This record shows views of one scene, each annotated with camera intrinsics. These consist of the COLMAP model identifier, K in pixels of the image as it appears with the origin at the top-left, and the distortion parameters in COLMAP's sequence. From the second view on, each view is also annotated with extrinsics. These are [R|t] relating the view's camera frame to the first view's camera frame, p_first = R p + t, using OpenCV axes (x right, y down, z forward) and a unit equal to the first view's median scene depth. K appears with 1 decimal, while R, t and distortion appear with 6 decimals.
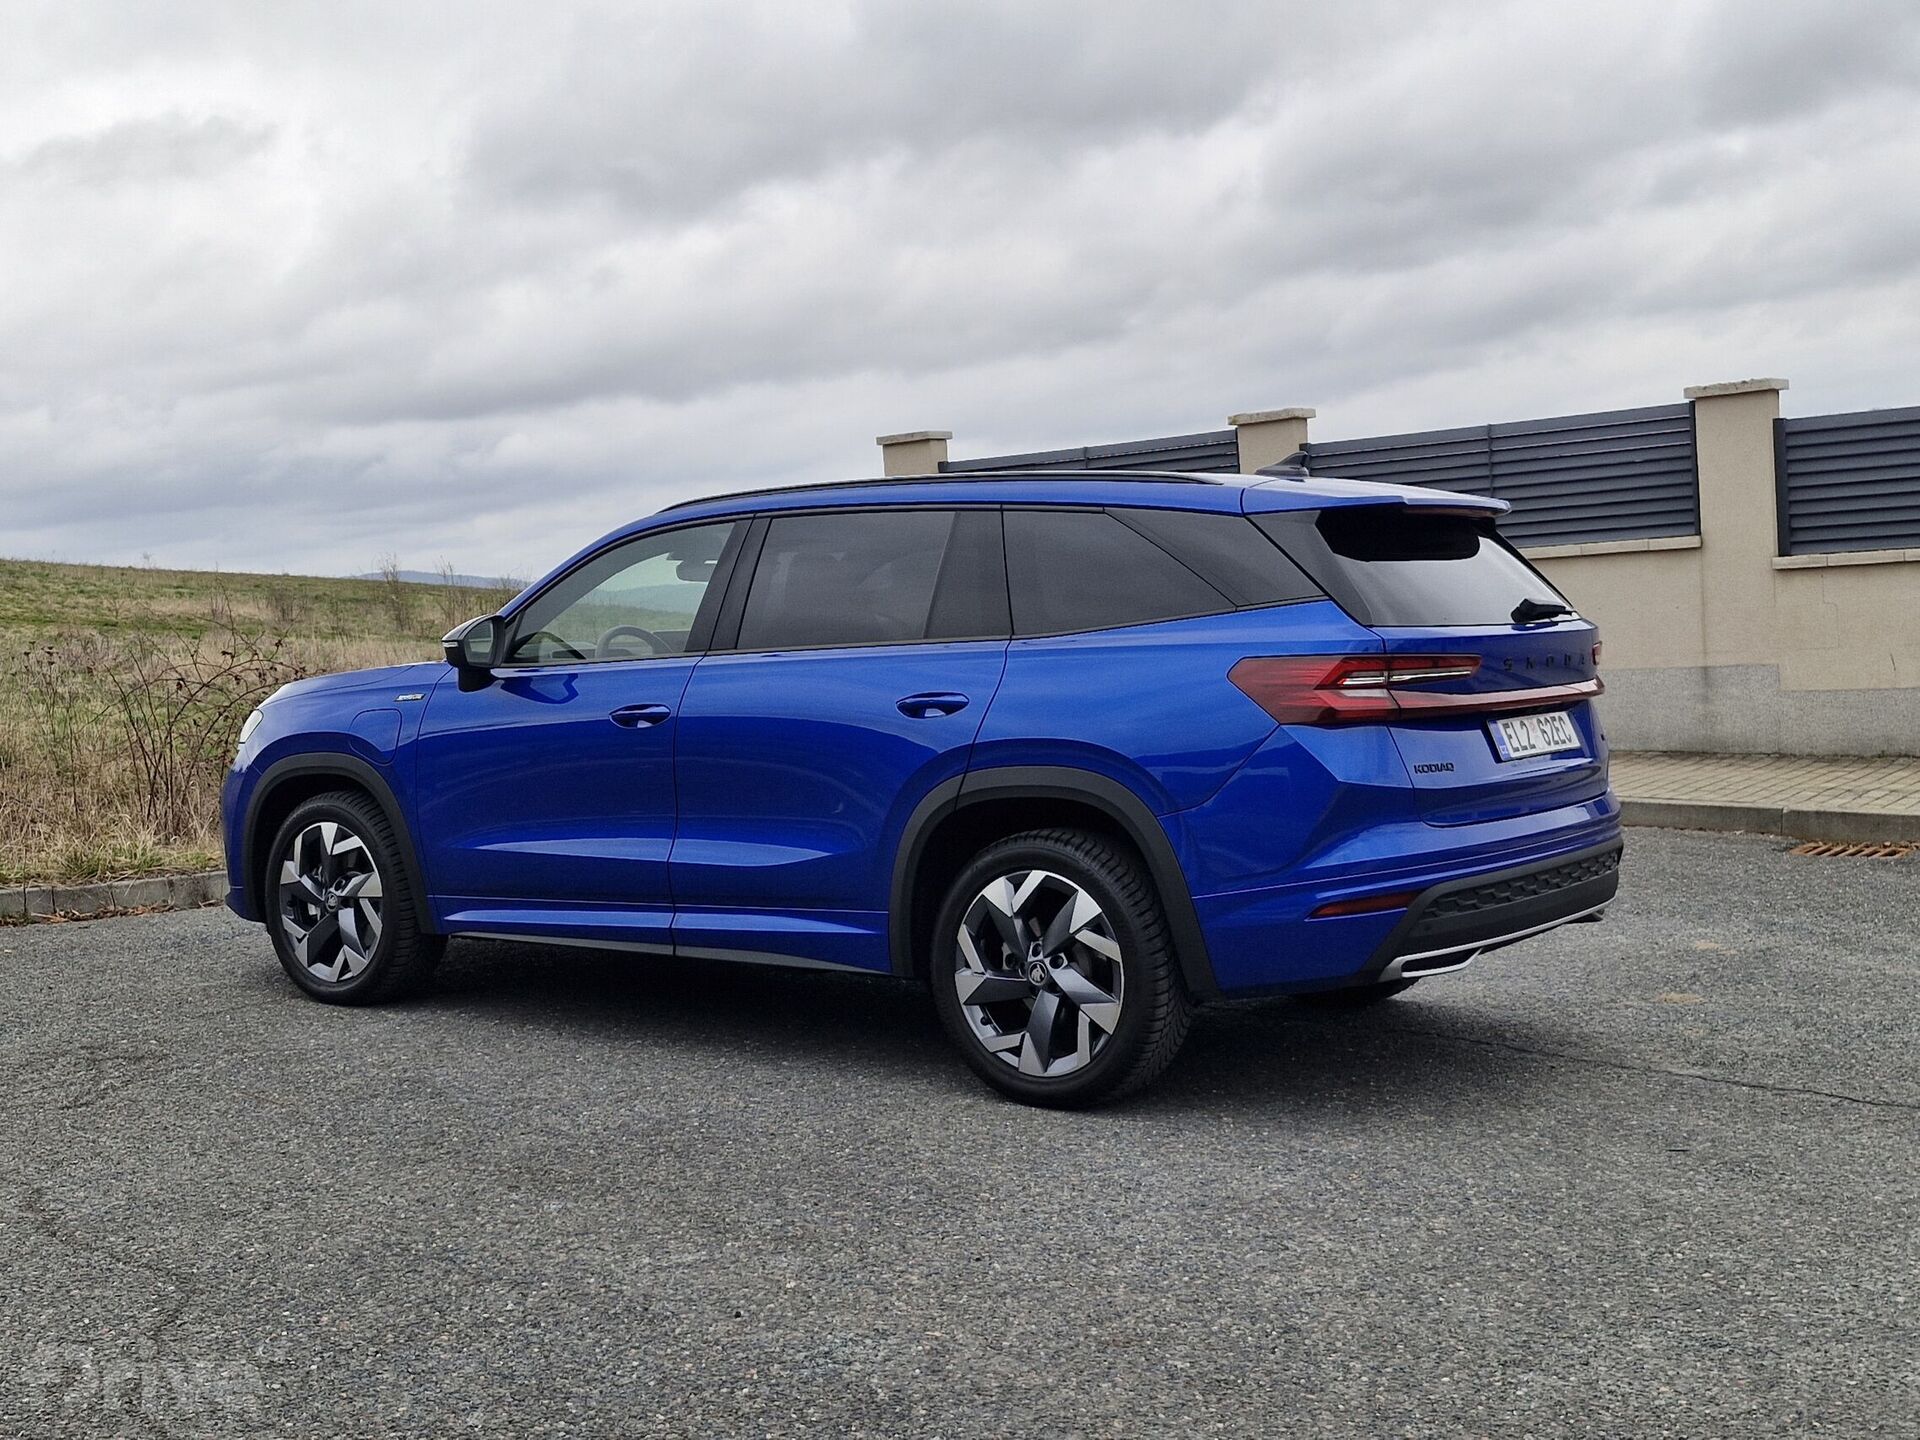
lens RADIAL K [[2162.6, 0, 960.0], [0, 2162.6, 720.0], [0, 0, 1]] dist [0.124761, -0.187532]
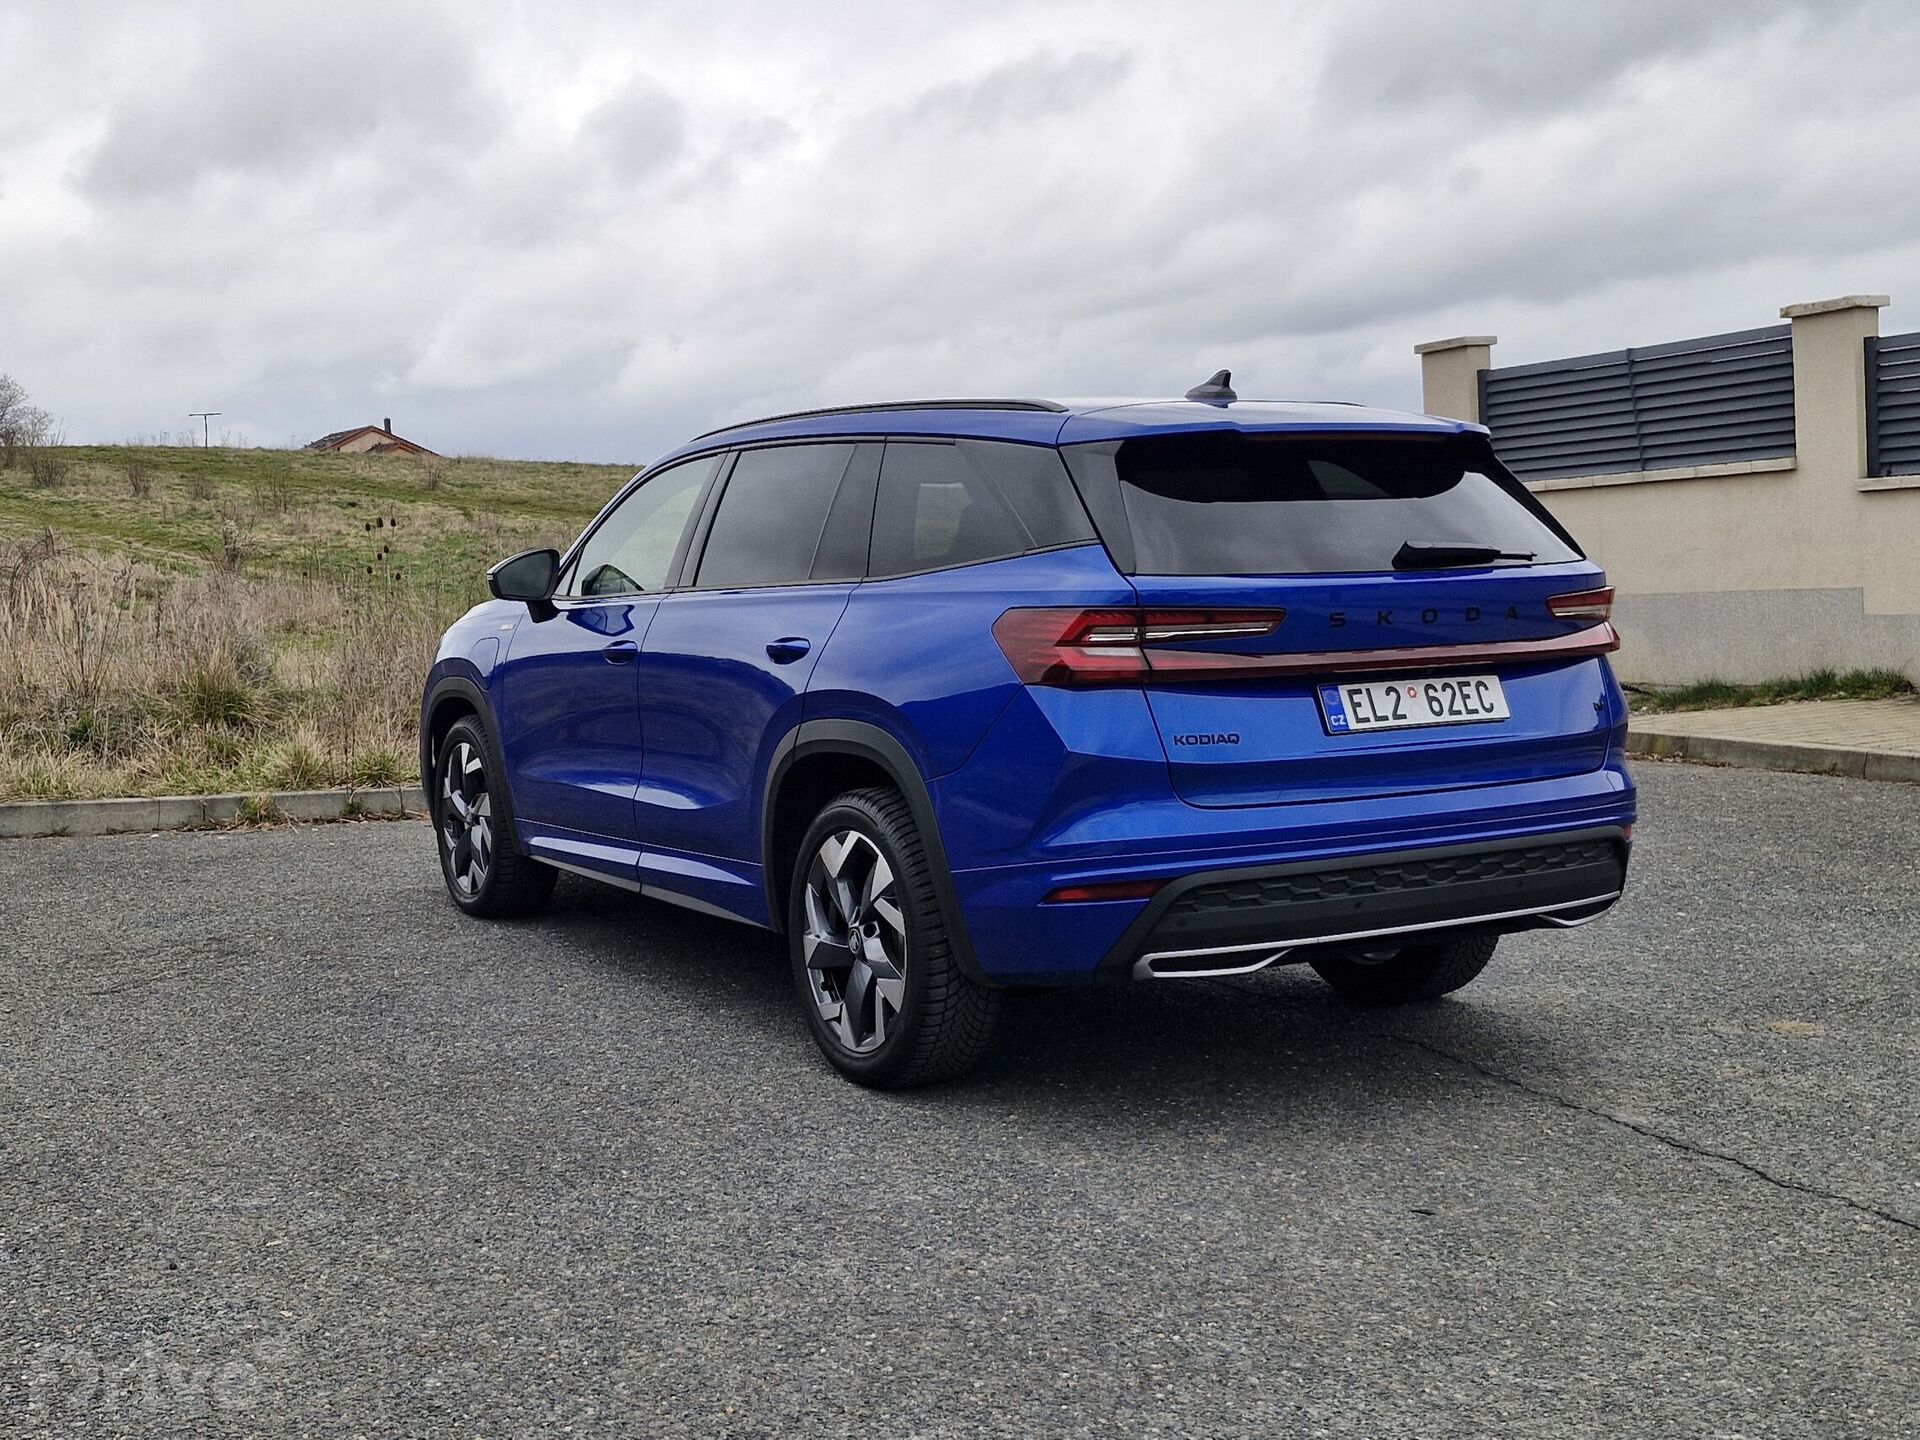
lens RADIAL K [[2162.6, 0, 960.0], [0, 2162.6, 720.0], [0, 0, 1]] dist [0.124761, -0.187532]
pose [[0.921180, 0.036855, -0.387388, 0.426734], [-0.021240, 0.998783, 0.044513, -0.020291], [0.388557, -0.032777, 0.920841, 0.157024]]
